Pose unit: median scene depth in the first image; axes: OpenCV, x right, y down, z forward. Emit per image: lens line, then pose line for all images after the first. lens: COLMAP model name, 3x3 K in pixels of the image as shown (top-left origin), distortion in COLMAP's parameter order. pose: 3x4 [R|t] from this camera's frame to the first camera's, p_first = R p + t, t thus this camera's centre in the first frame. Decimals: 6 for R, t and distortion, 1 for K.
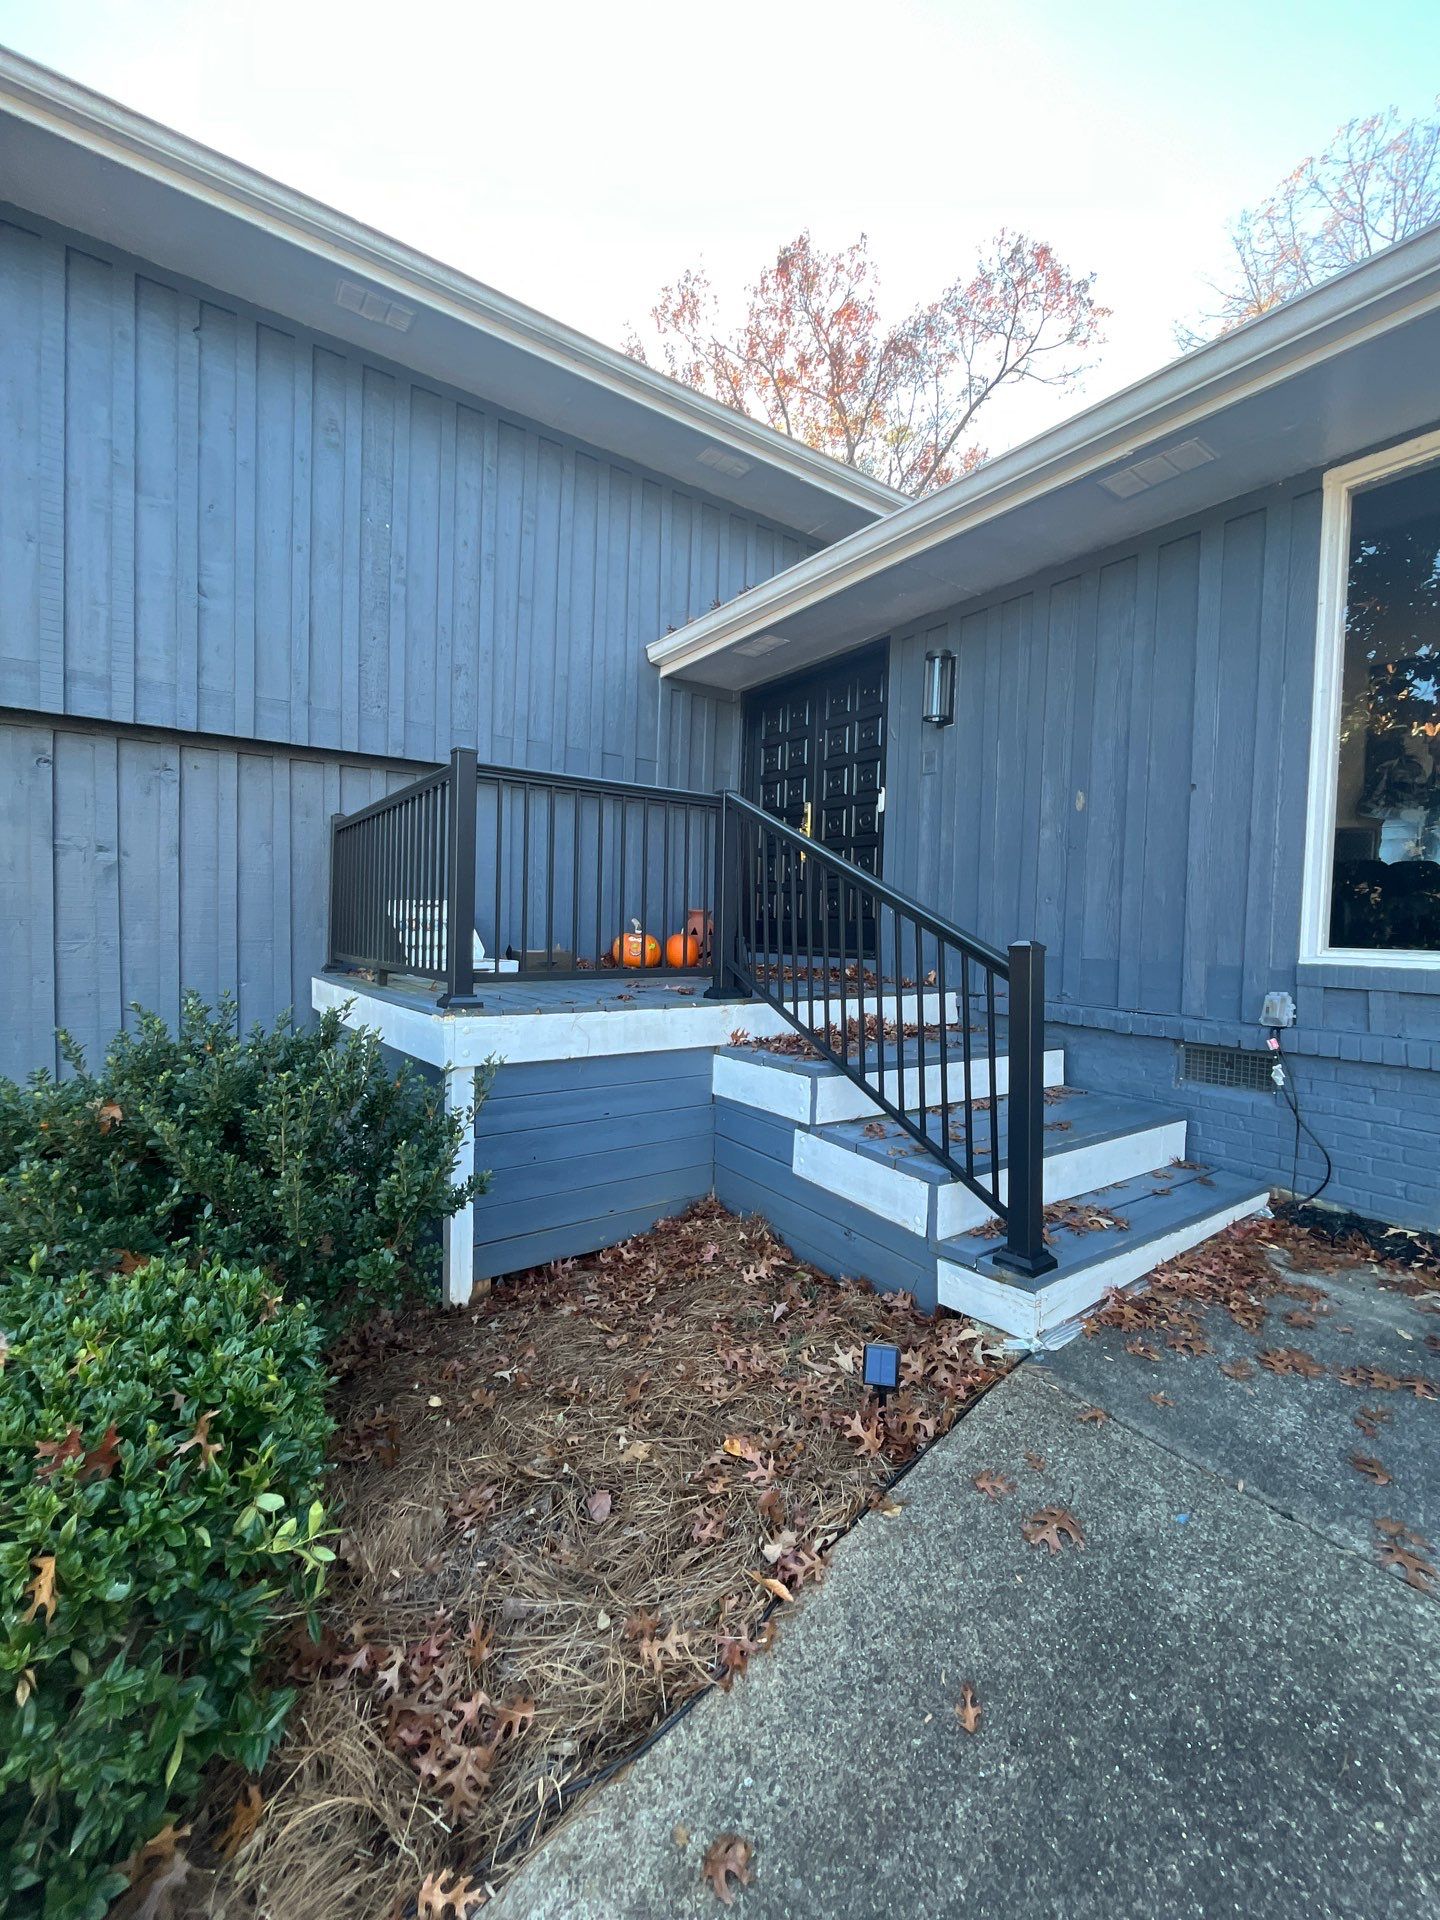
lens RADIAL K [[788.8, 0, 720.0], [0, 788.8, 960.0], [0, 0, 1]] dist [-0.017547, -0.000017]
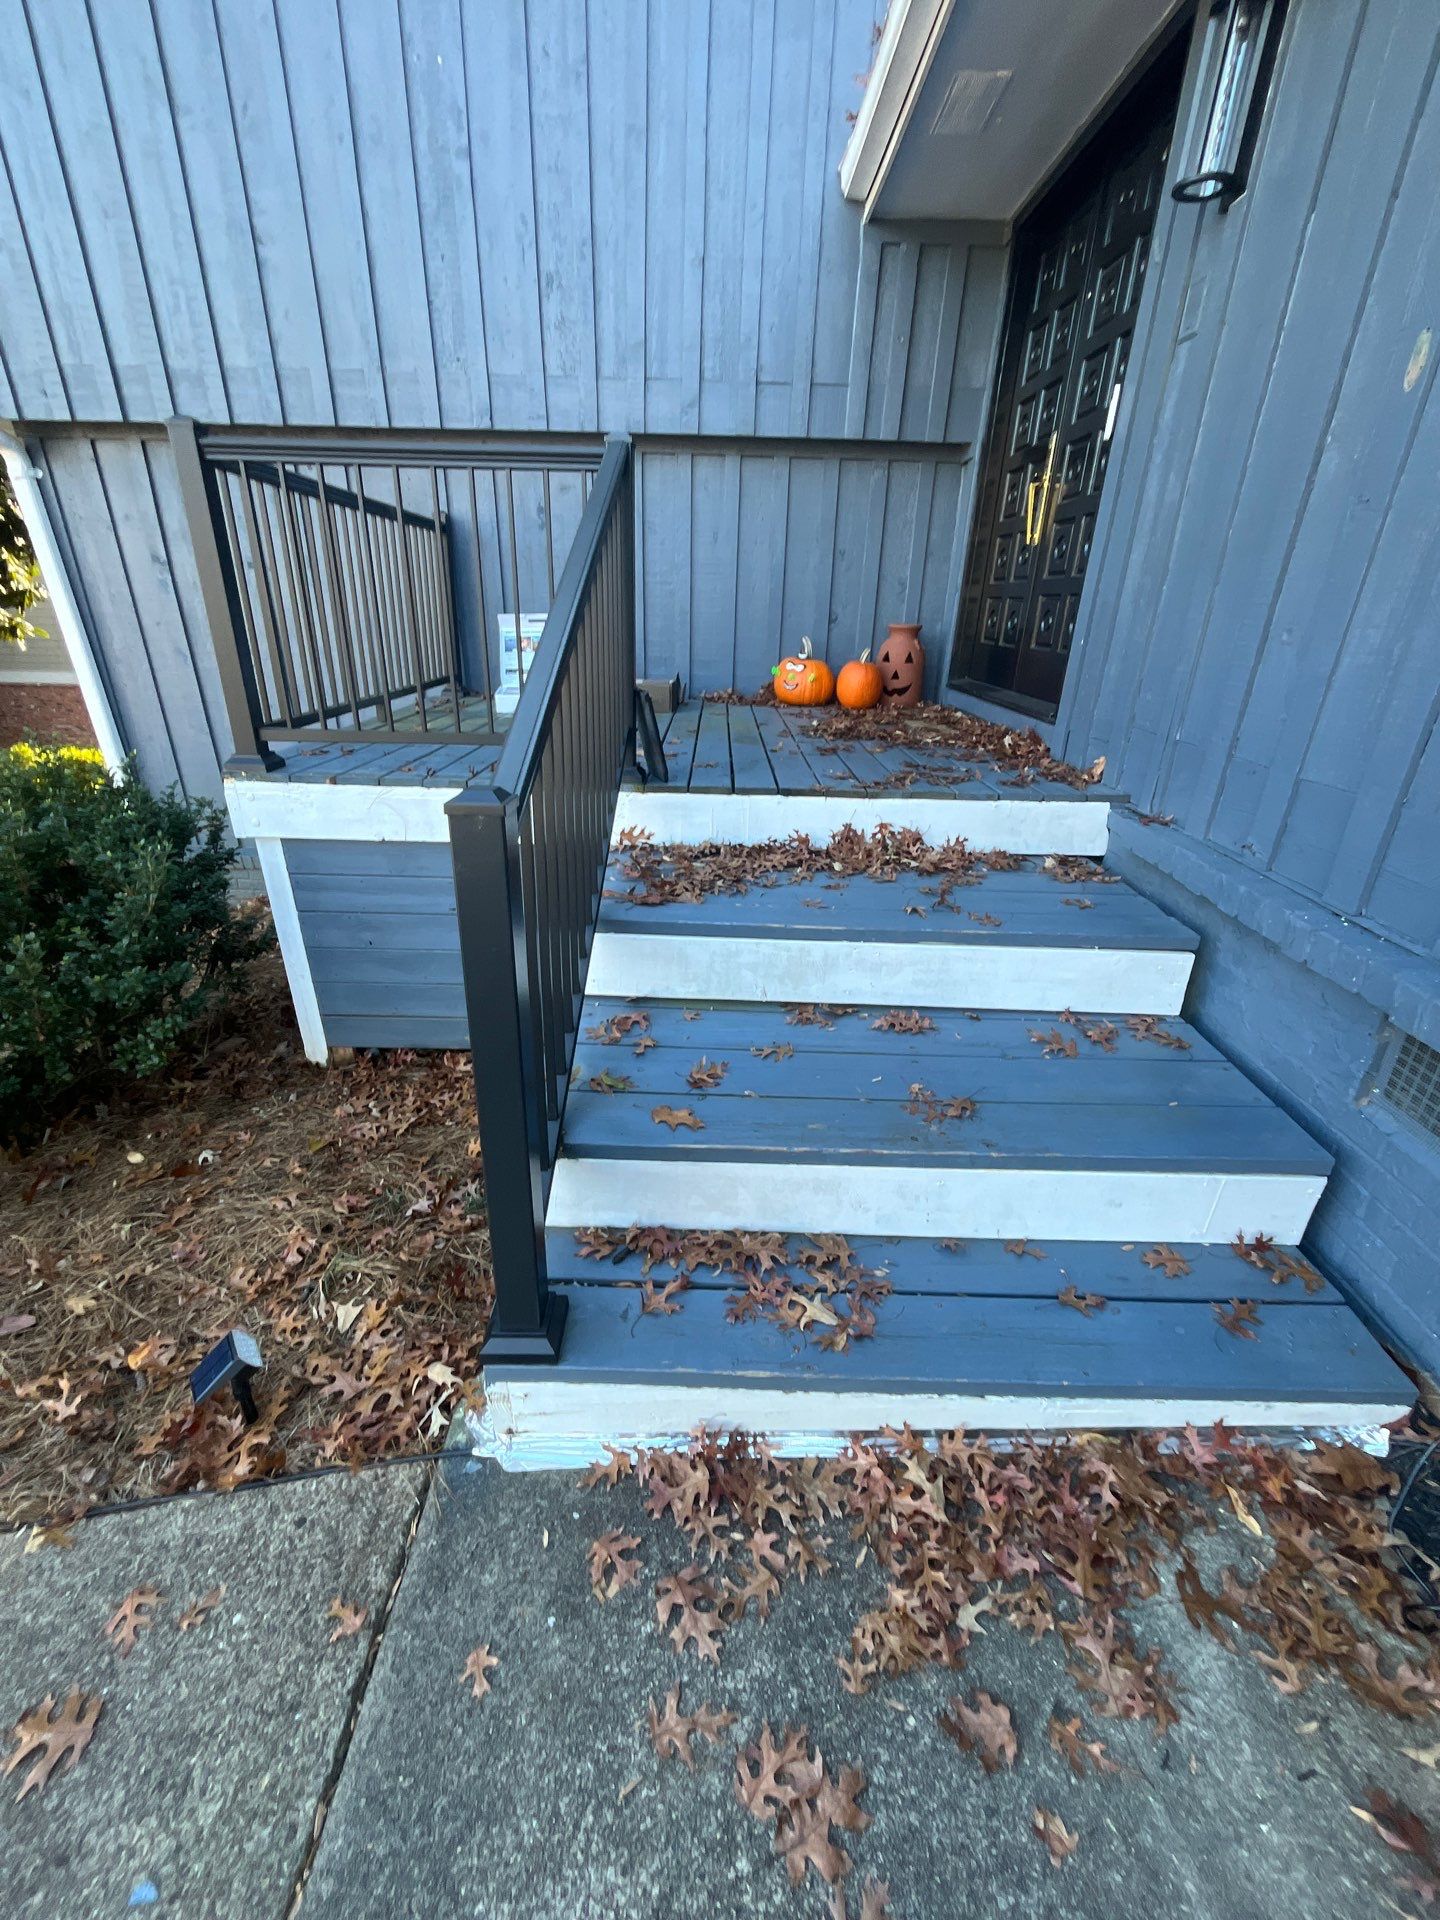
lens RADIAL K [[783.1, 0, 720.0], [0, 783.1, 960.0], [0, 0, 1]] dist [-0.001056, -0.000509]
pose [[0.811676, 0.240158, -0.532453, 0.450976], [-0.028162, 0.926596, 0.375002, -0.063648], [0.583428, -0.289385, 0.758860, 0.420707]]
